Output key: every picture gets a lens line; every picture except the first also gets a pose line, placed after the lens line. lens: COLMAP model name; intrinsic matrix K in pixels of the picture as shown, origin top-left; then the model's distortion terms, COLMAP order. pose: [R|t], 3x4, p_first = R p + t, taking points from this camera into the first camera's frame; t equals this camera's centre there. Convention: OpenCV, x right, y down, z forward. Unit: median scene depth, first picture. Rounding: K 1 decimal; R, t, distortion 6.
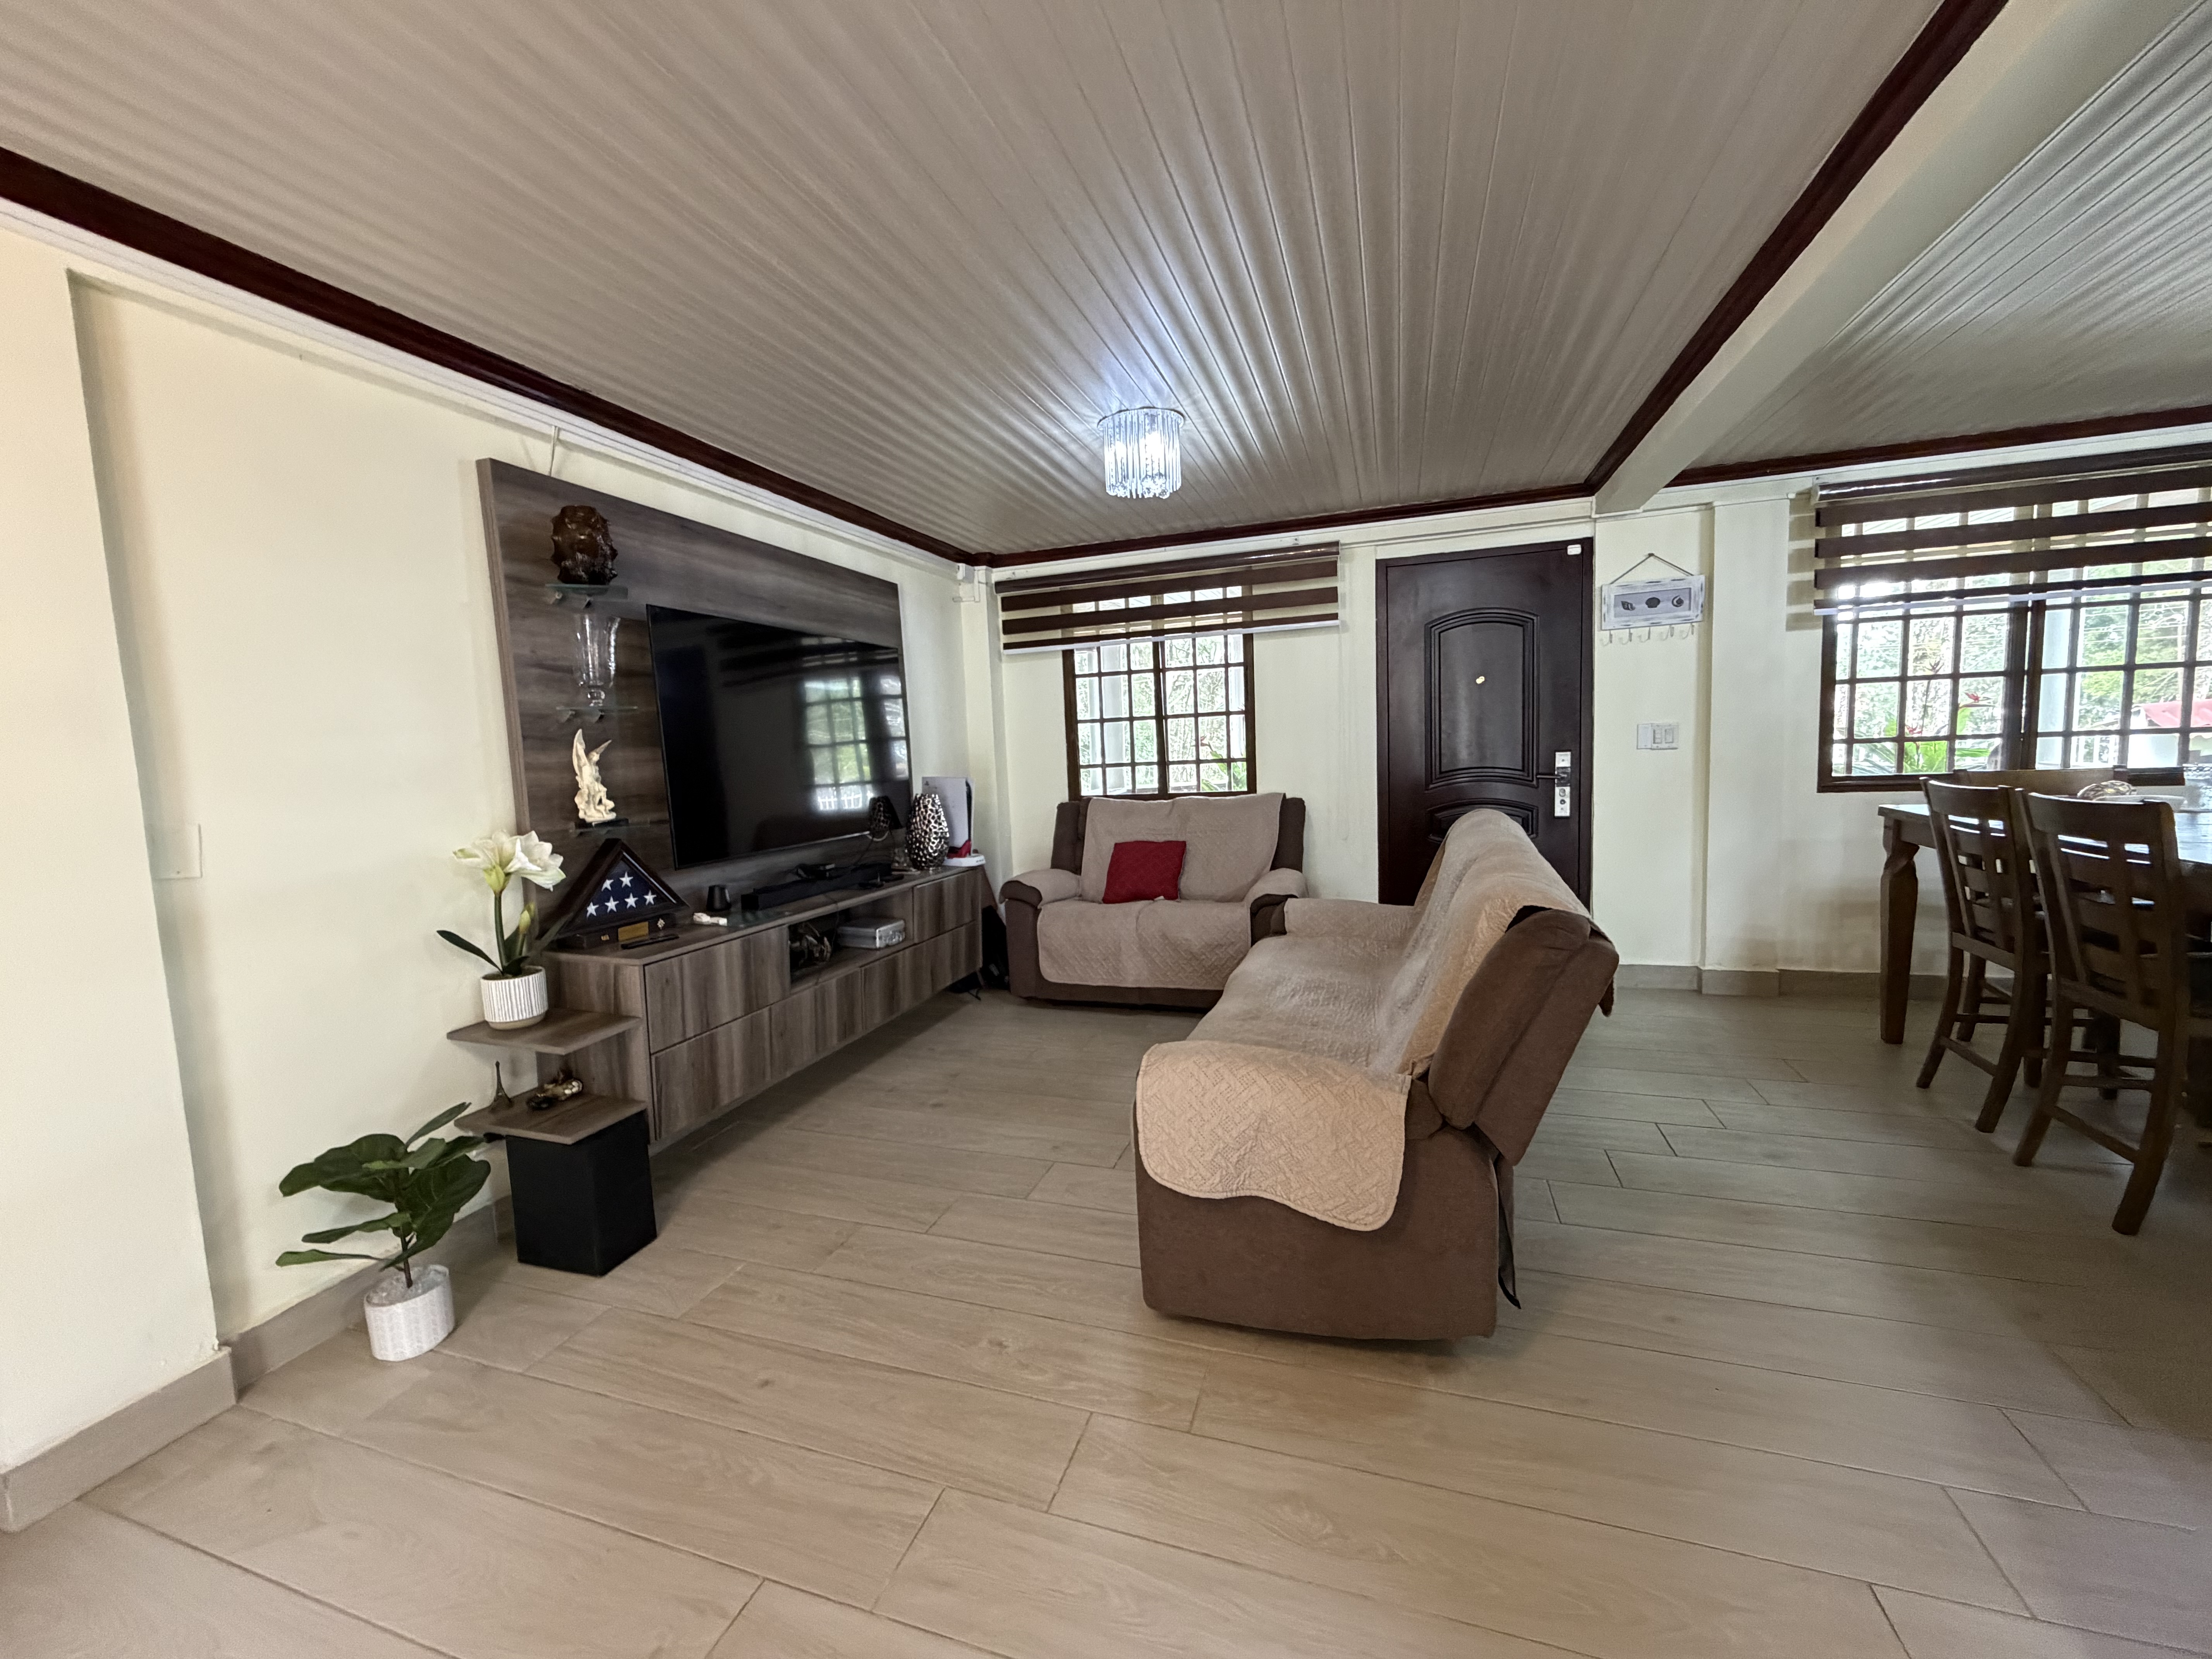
lens RADIAL K [[877.5, 0, 1102.5], [0, 877.5, 828.6], [0, 0, 1]] dist [-0.004272, 0.001326]
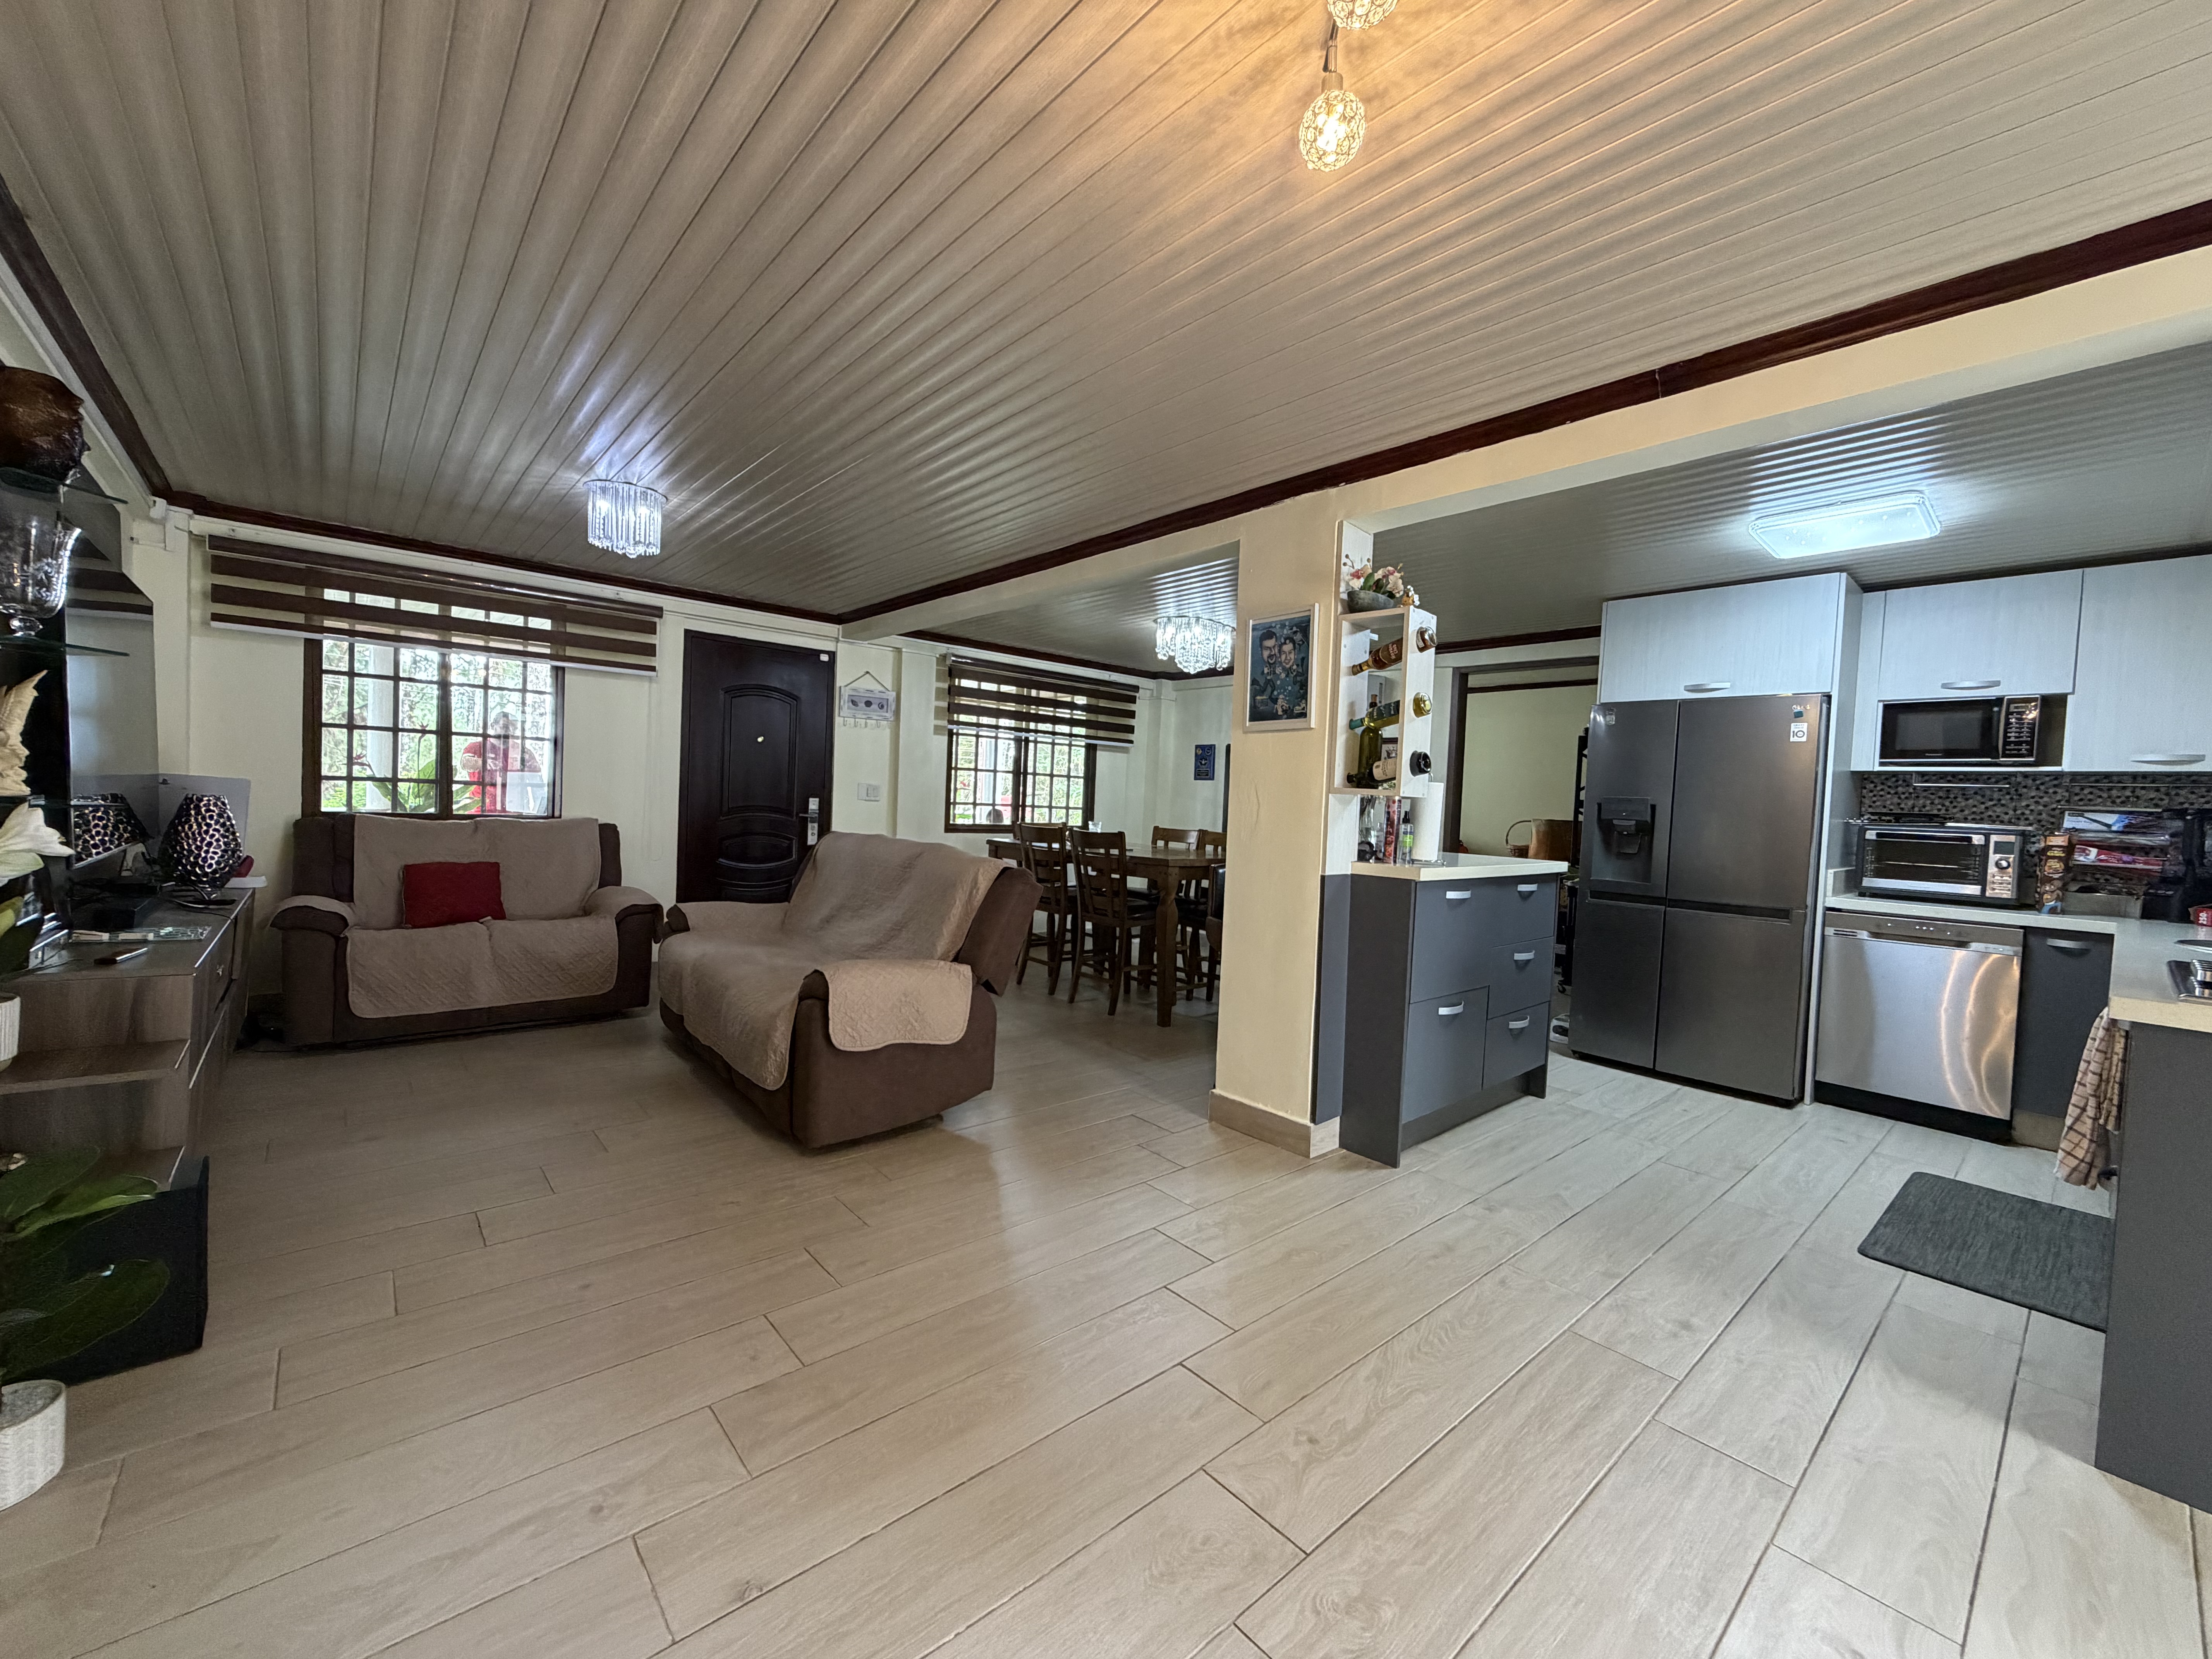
lens RADIAL K [[877.5, 0, 1084.9], [0, 877.5, 828.0], [0, 0, 1]] dist [-0.004272, 0.001326]
pose [[0.507626, 0.040527, 0.860624, -0.476223], [0.015306, 0.998311, -0.056039, 0.046466], [-0.861441, 0.041619, 0.506149, -0.079909]]
